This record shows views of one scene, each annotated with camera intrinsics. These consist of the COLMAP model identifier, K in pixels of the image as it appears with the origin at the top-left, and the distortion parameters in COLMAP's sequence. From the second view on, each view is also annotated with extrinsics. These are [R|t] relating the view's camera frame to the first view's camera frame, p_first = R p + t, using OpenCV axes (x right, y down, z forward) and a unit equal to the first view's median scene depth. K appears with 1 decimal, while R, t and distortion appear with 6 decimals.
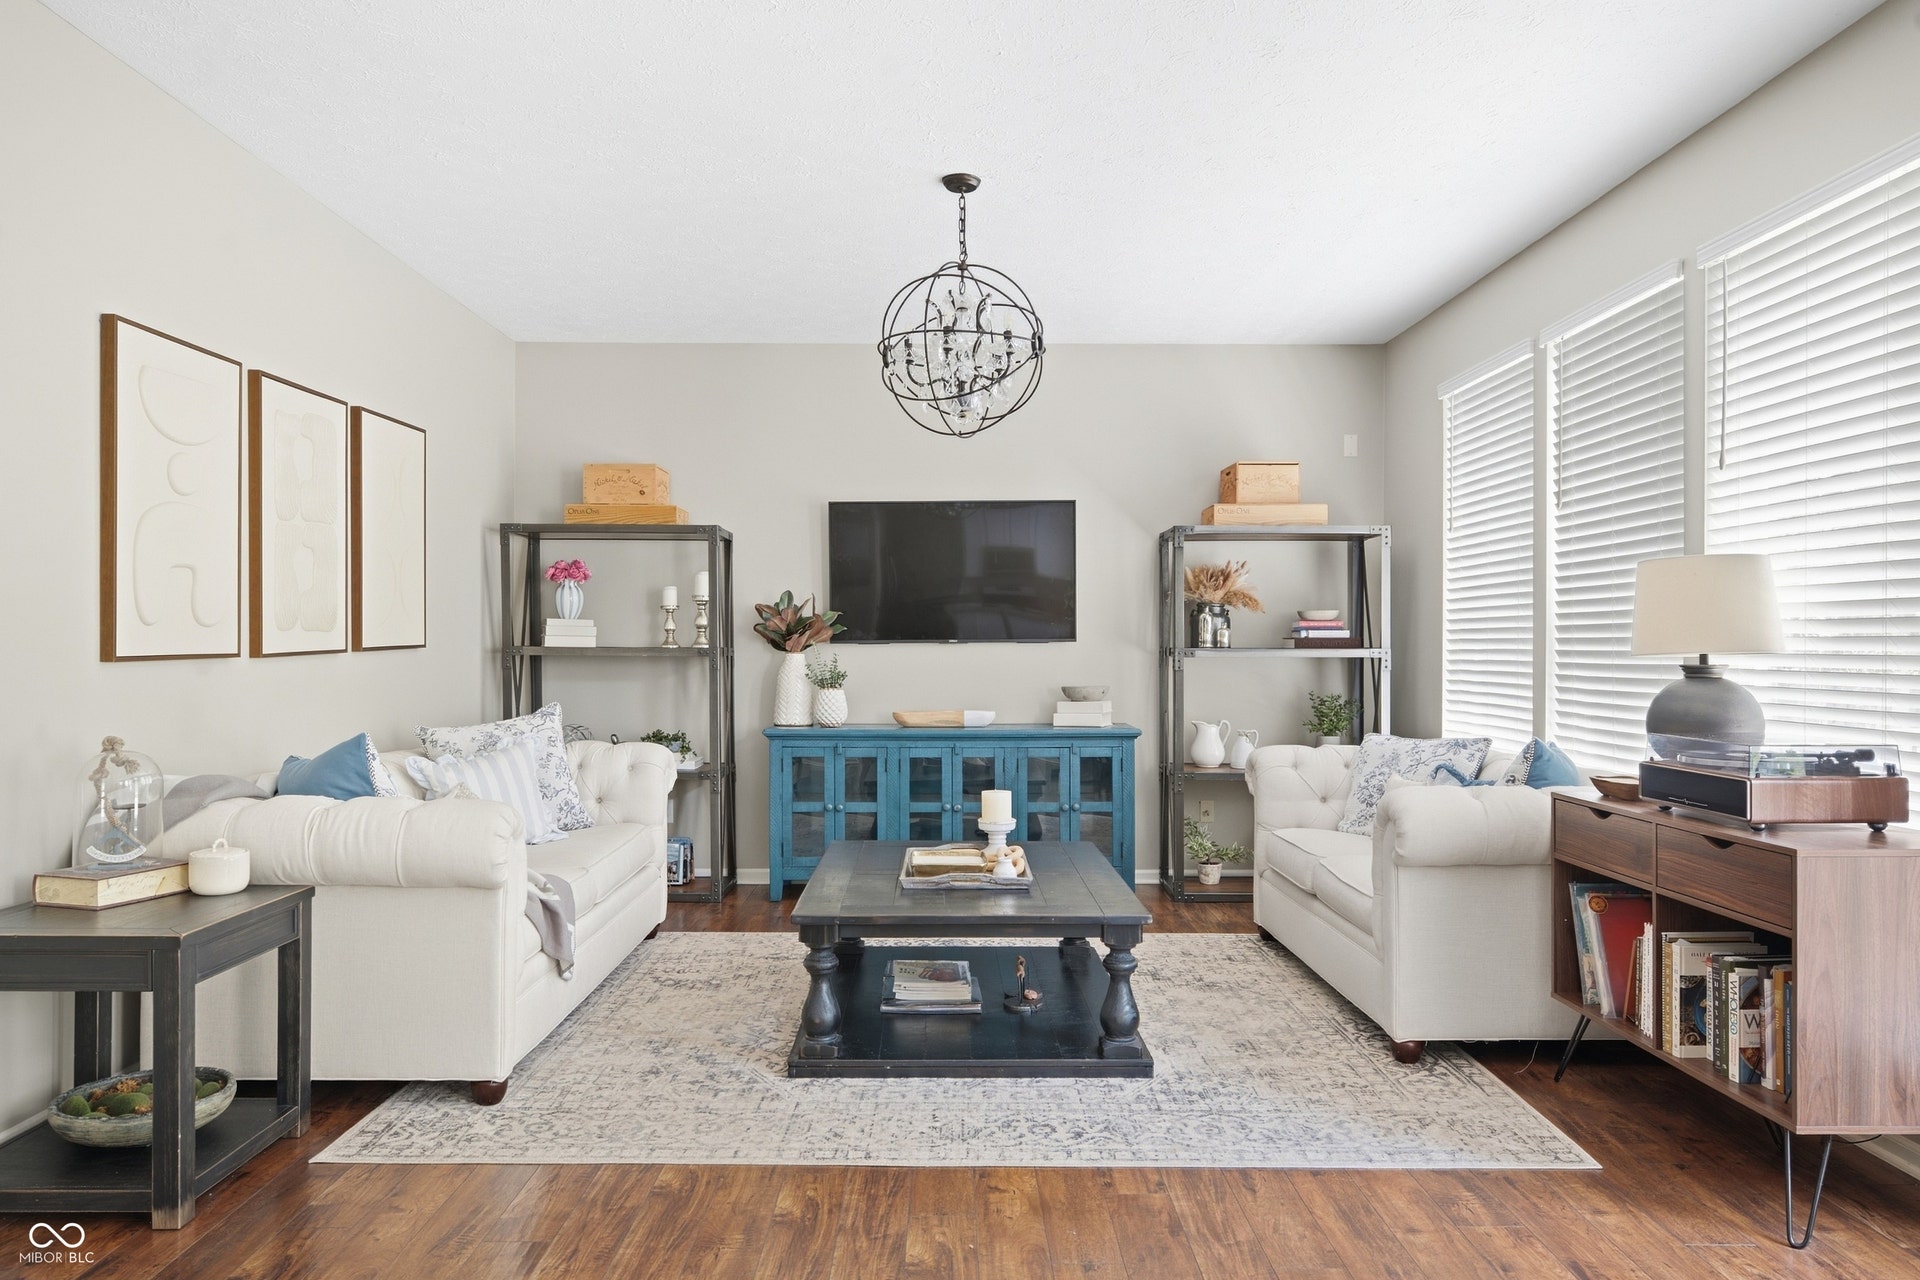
lens RADIAL K [[1278.2, 0, 957.6], [0, 1278.2, 643.0], [0, 0, 1]] dist [0.003322, 0.000388]
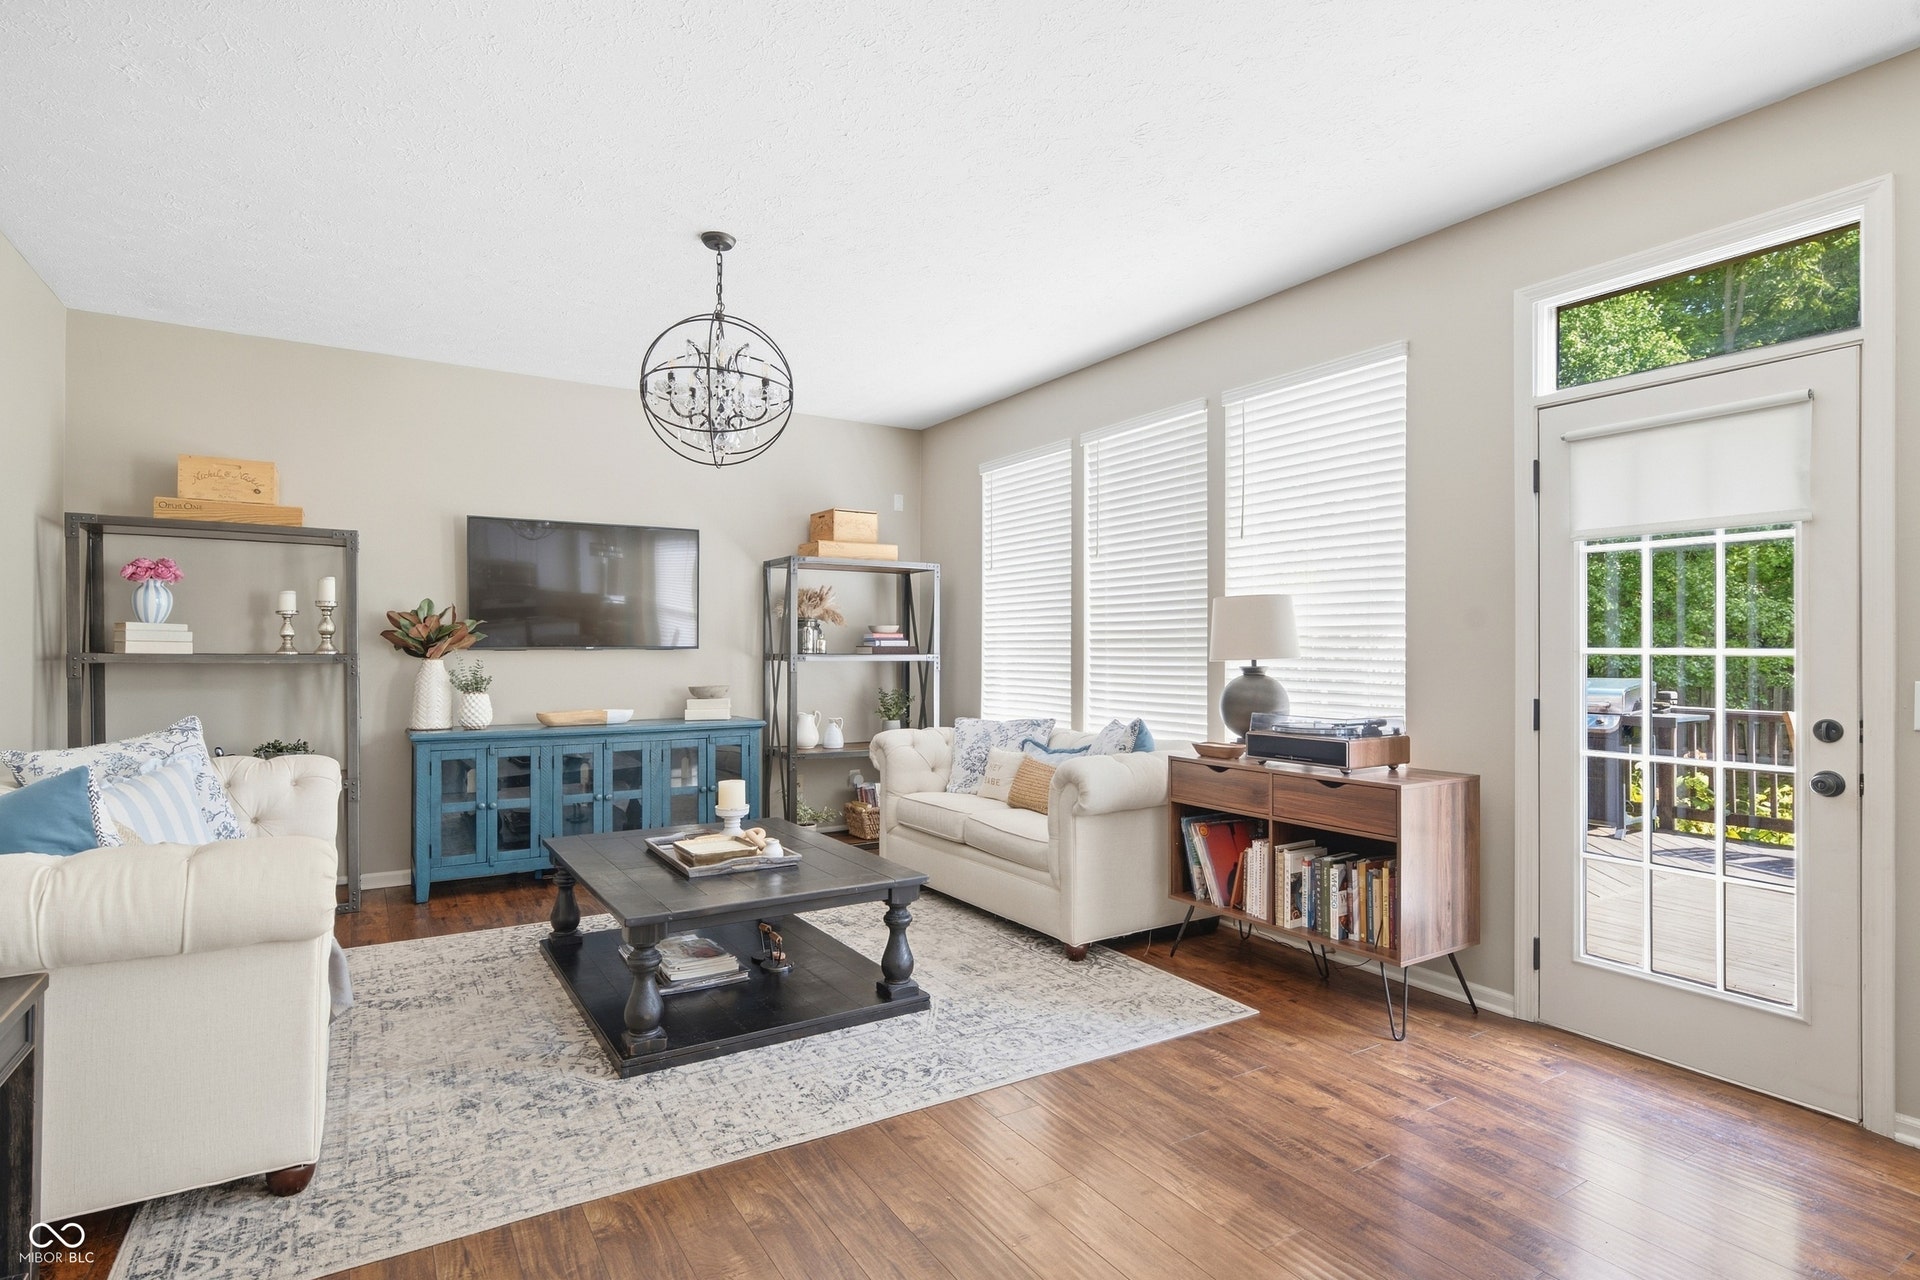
lens RADIAL K [[957.0, 0, 951.1], [0, 957.0, 643.6], [0, 0, 1]] dist [-0.000248, -0.000314]
pose [[0.851165, 0.004722, 0.524877, -0.224405], [-0.002449, 0.999984, -0.005024, -0.002471], [-0.524893, 0.002991, 0.851163, 0.153755]]
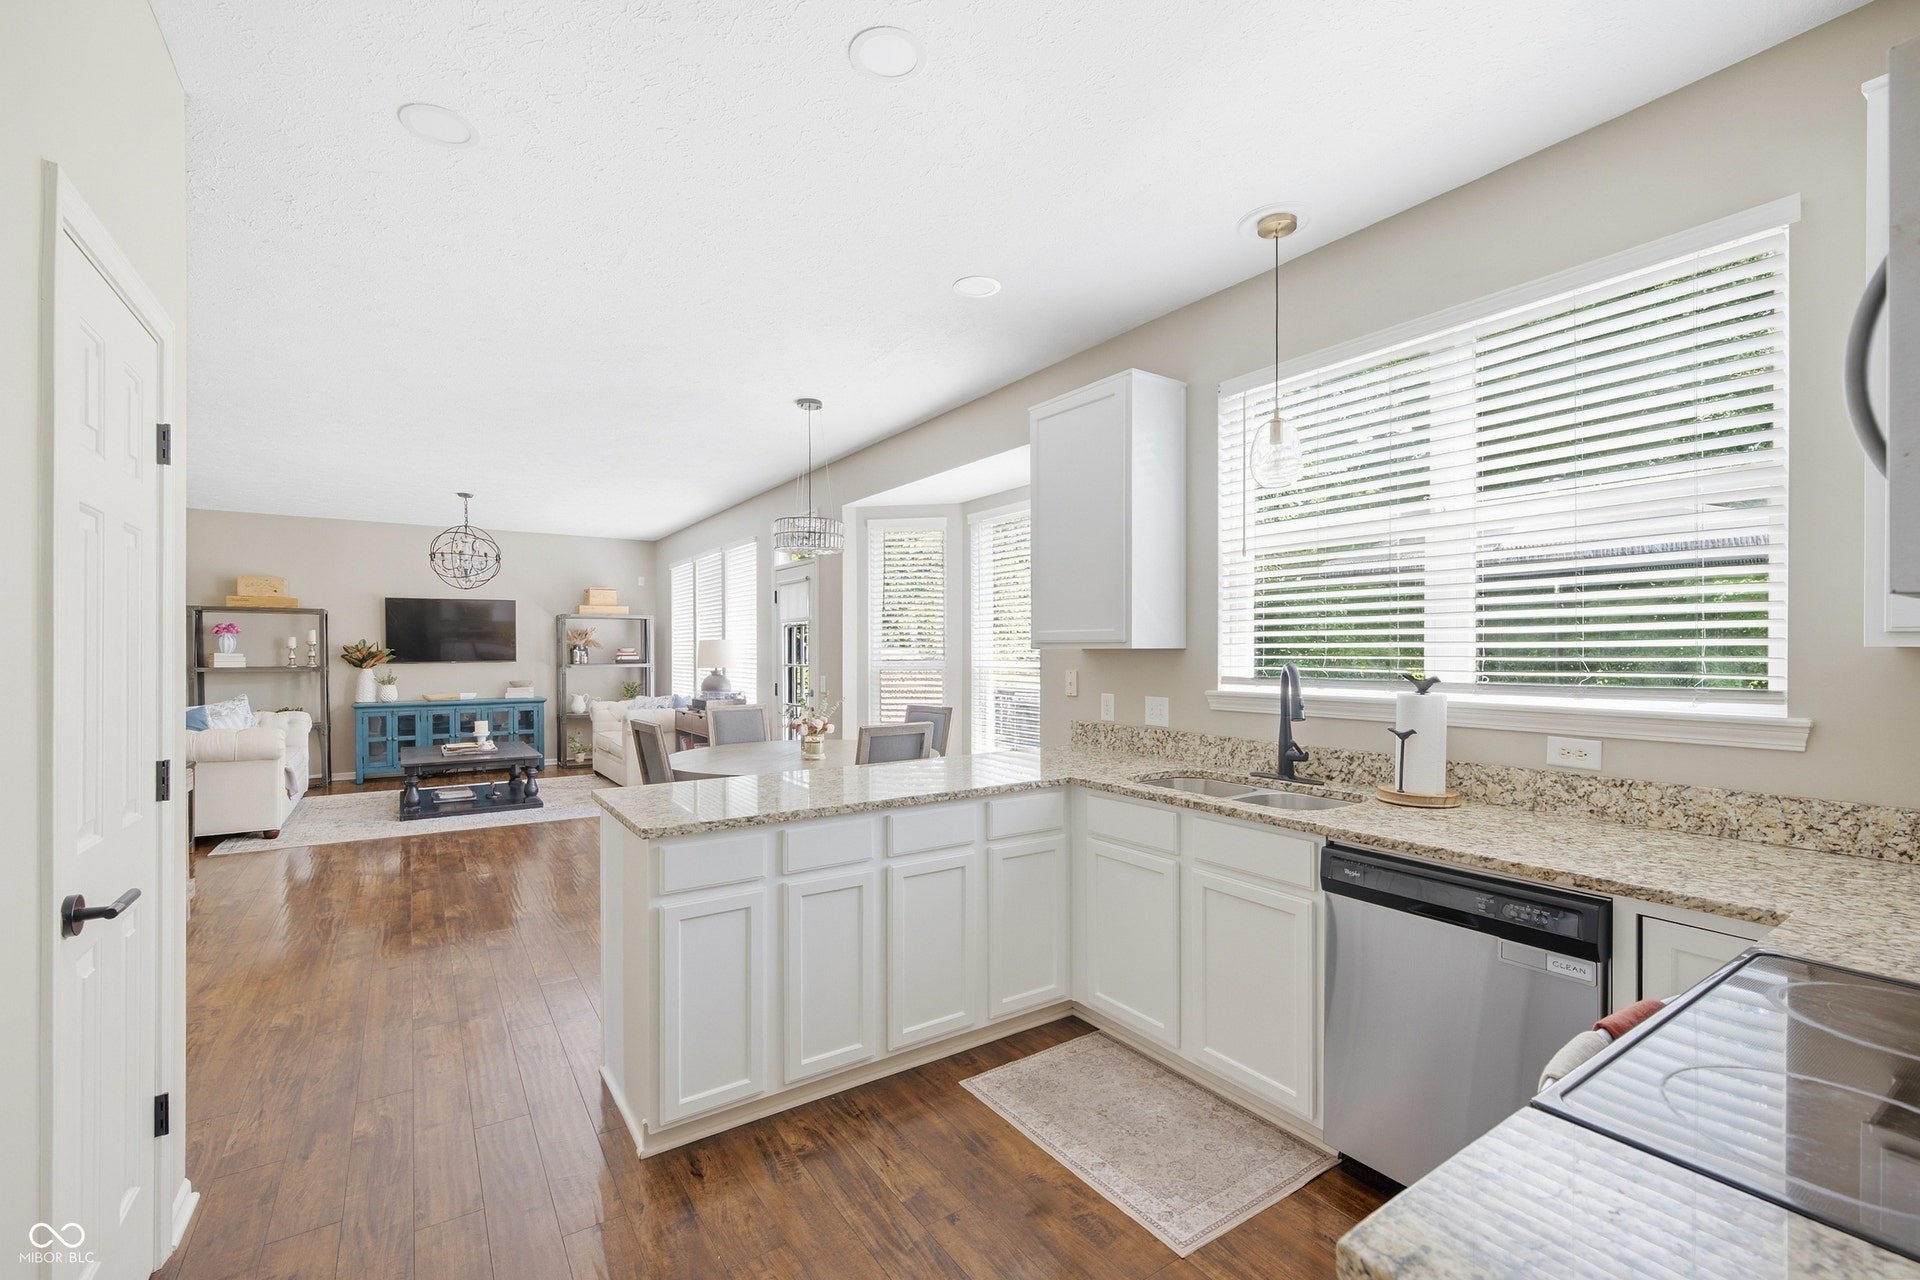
lens RADIAL K [[821.2, 0, 957.5], [0, 821.2, 651.3], [0, 0, 1]] dist [0.000695, -0.000167]
pose [[0.835975, -0.003921, 0.548754, -0.070425], [0.002455, 0.999991, 0.003405, -0.029564], [-0.548762, -0.001499, 0.835977, -0.868839]]
